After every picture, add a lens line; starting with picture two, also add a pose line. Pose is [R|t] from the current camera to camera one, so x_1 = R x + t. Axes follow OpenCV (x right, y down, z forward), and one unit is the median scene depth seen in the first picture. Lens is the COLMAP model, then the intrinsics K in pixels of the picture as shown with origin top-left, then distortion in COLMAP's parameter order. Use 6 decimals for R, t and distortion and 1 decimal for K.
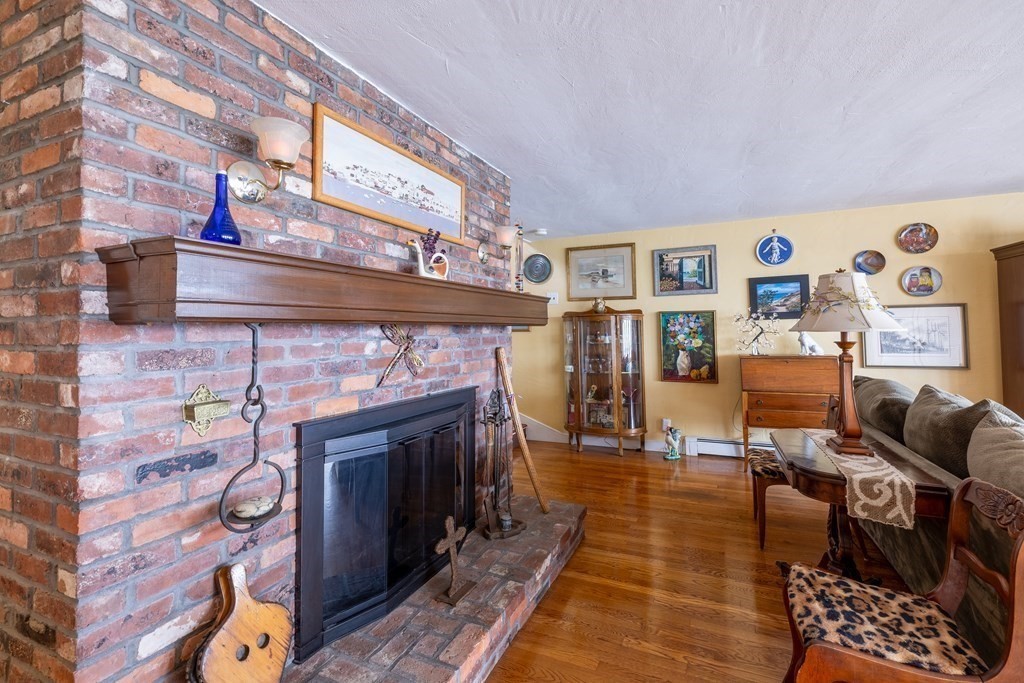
lens RADIAL K [[438.6, 0, 514.4], [0, 438.6, 319.1], [0, 0, 1]] dist [-0.001033, -0.000137]
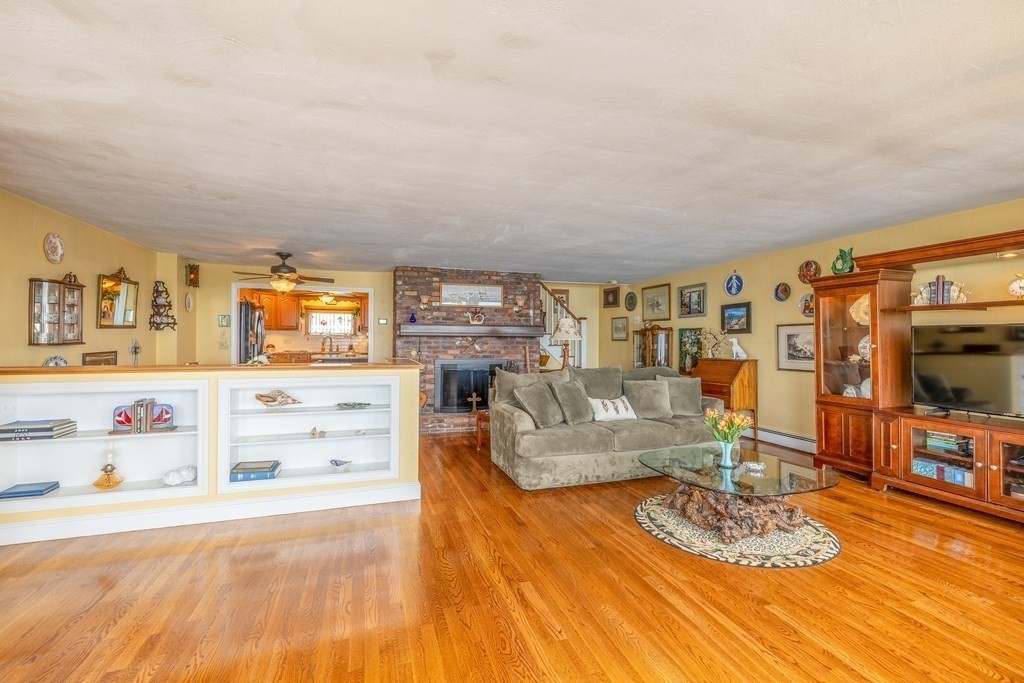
lens RADIAL K [[437.0, 0, 508.0], [0, 437.0, 335.1], [0, 0, 1]] dist [0.000571, -0.000014]
pose [[0.666791, 0.004059, -0.745234, 1.142984], [0.005400, 0.999933, 0.010278, -0.014100], [0.745225, -0.010878, 0.666724, -0.477403]]
